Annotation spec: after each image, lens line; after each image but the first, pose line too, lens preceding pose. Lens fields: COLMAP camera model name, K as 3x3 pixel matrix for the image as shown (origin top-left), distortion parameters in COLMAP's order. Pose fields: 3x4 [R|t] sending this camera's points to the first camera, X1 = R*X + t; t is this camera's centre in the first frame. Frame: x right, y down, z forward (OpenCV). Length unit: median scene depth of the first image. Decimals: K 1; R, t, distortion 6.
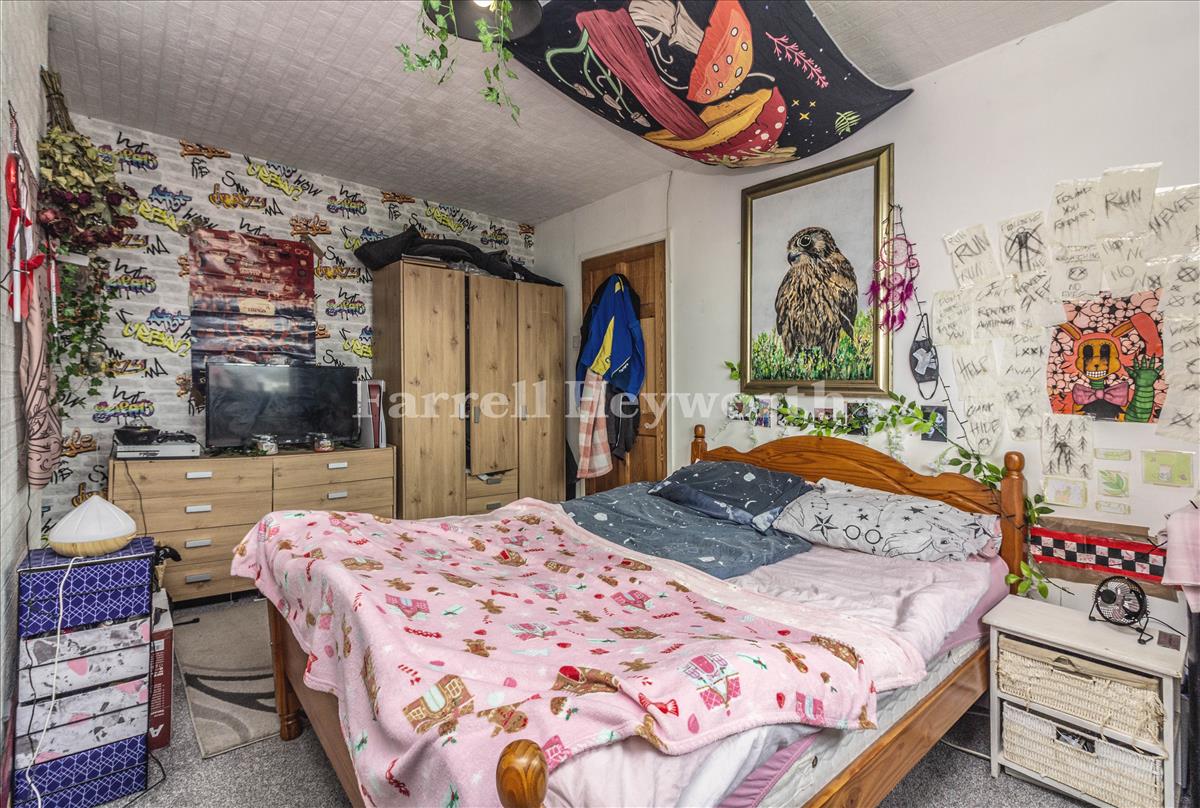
lens RADIAL K [[569.8, 0, 600.0], [0, 569.8, 404.0], [0, 0, 1]] dist [-0.000341, 0.000166]
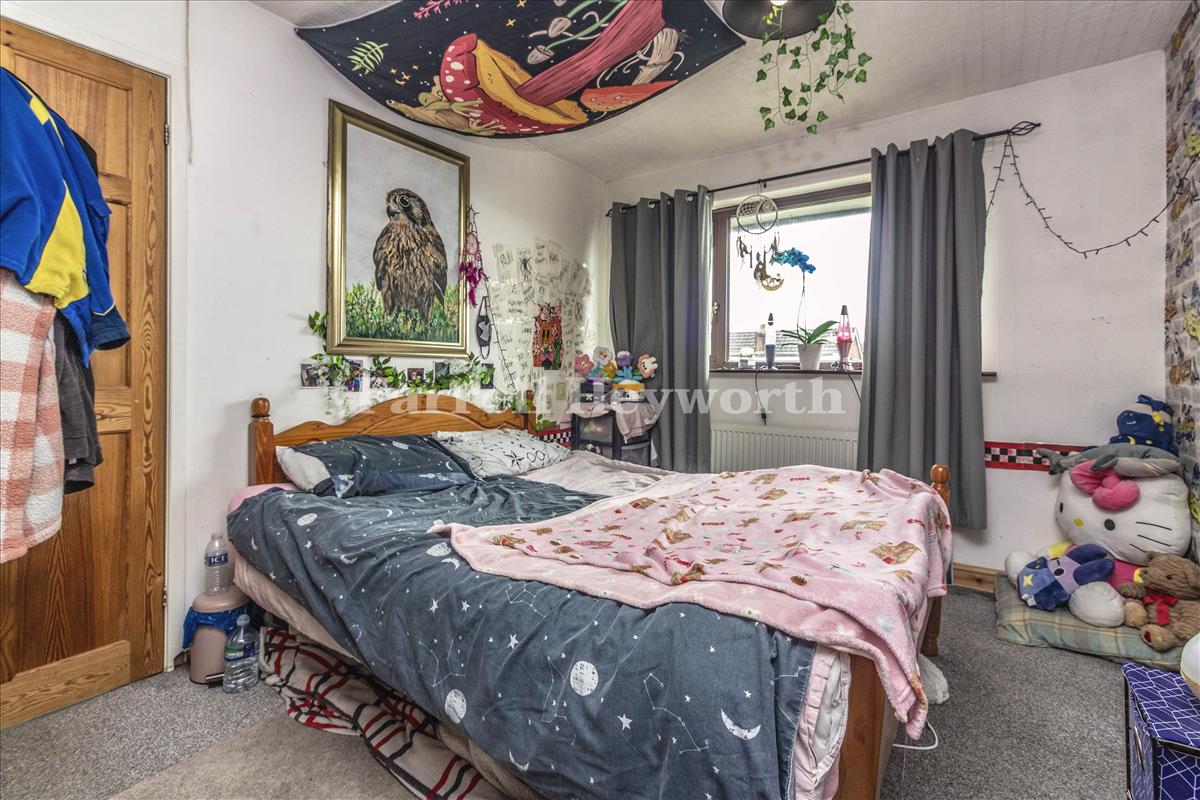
lens RADIAL K [[549.5, 0, 588.9], [0, 549.5, 370.2], [0, 0, 1]] dist [0.000139, -0.000164]
pose [[-0.243220, -0.020864, 0.969747, -0.671770], [0.012308, 0.999622, 0.024594, -0.009483], [-0.969893, 0.017917, -0.242871, 0.939803]]
